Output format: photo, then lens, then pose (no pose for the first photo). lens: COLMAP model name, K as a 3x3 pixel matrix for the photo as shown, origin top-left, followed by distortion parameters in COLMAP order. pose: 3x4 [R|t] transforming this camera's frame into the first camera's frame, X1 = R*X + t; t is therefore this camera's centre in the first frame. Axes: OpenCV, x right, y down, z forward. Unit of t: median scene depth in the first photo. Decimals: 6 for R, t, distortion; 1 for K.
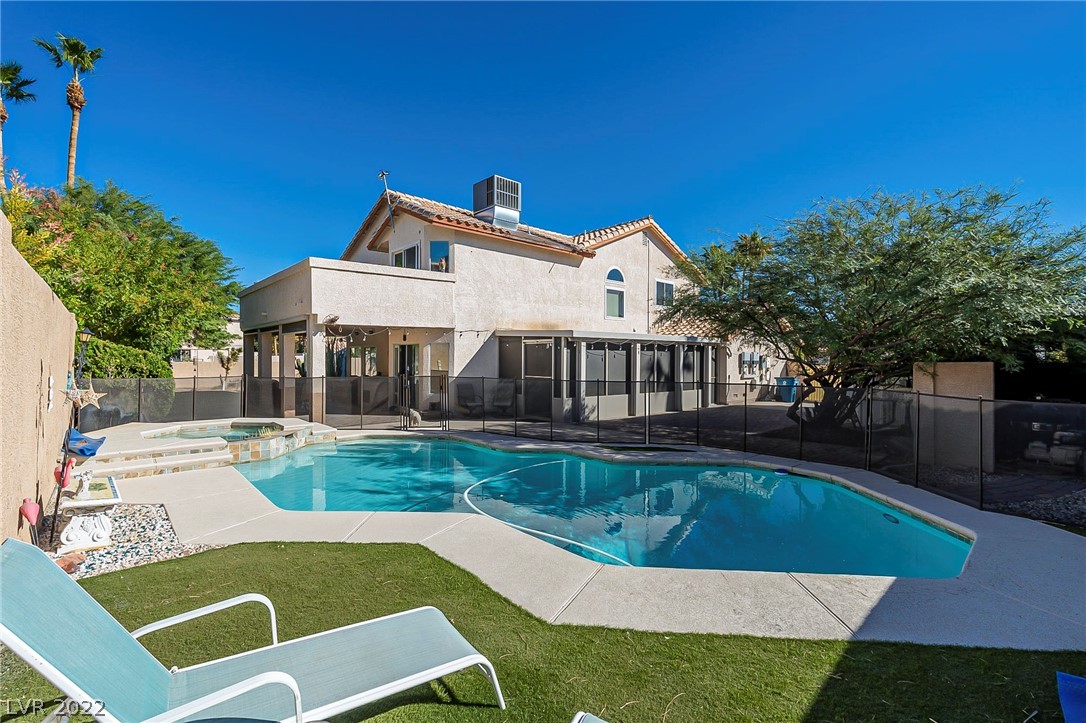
lens RADIAL K [[473.2, 0, 543.0], [0, 473.2, 361.5], [0, 0, 1]] dist [-0.004303, 0.000141]
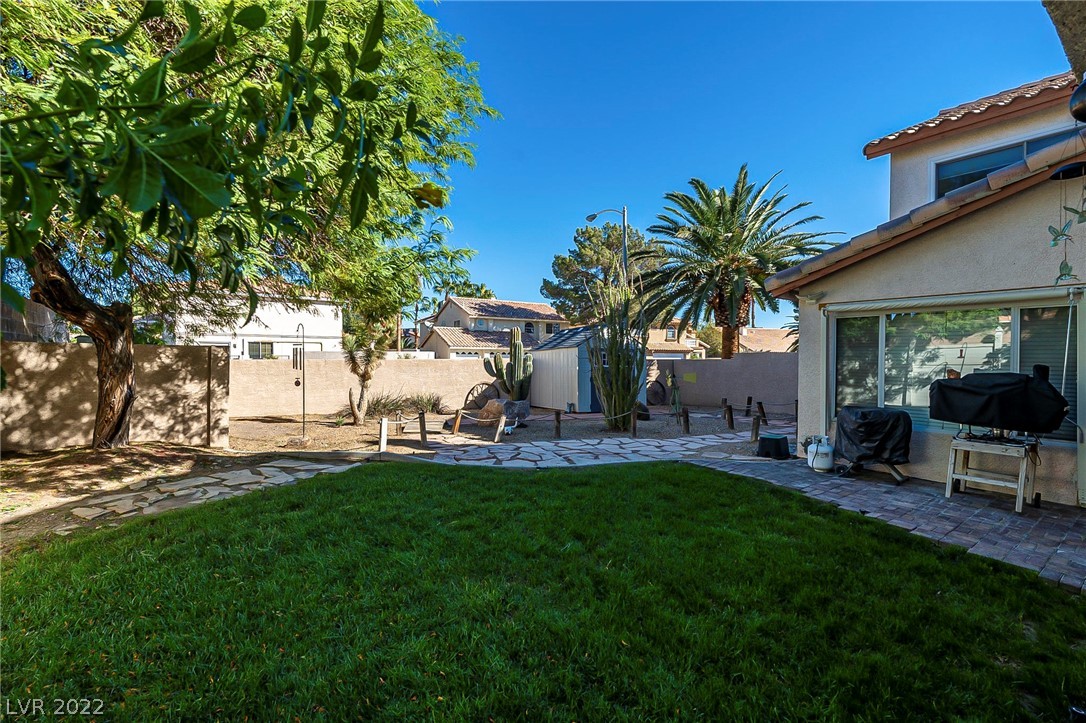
lens RADIAL K [[473.2, 0, 543.0], [0, 473.2, 361.5], [0, 0, 1]] dist [-0.004303, 0.000141]
pose [[0.993339, 0.005540, -0.115094, -0.469726], [-0.005483, 0.999985, 0.000813, 0.001195], [0.115097, -0.000176, 0.993354, 0.613099]]
